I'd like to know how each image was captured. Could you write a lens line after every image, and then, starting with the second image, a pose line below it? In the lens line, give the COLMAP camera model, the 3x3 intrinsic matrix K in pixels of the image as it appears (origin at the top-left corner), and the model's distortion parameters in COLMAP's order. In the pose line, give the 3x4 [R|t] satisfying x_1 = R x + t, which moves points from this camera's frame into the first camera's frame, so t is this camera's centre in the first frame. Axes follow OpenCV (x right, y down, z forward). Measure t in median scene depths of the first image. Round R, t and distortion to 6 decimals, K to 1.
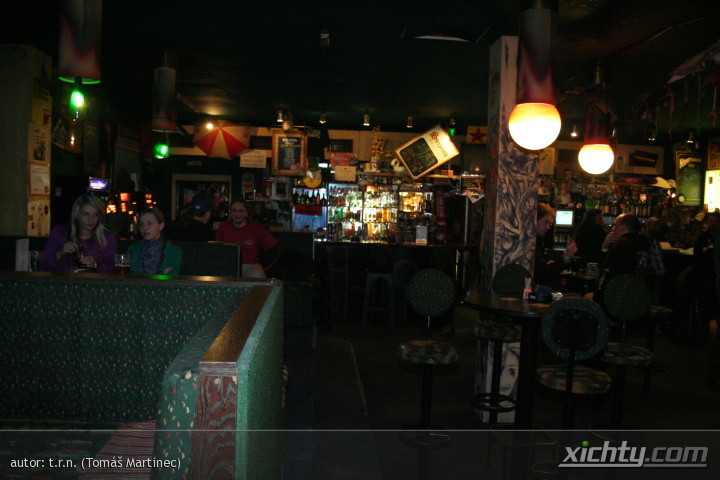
lens RADIAL K [[605.0, 0, 360.0], [0, 605.0, 240.0], [0, 0, 1]] dist [-0.136724, 0.123184]
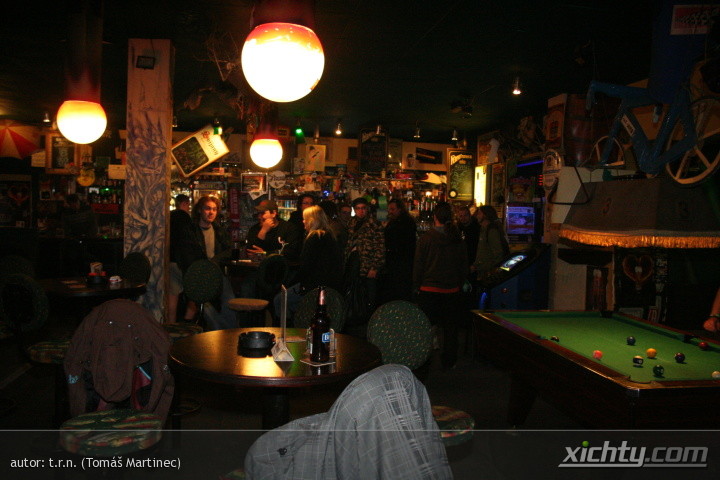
lens RADIAL K [[605.0, 0, 360.0], [0, 605.0, 240.0], [0, 0, 1]] dist [-0.136724, 0.123184]
pose [[0.994999, -0.010137, 0.099368, 0.285158], [0.010478, 0.999941, -0.002908, 0.013243], [-0.099333, 0.003935, 0.995046, -0.047420]]
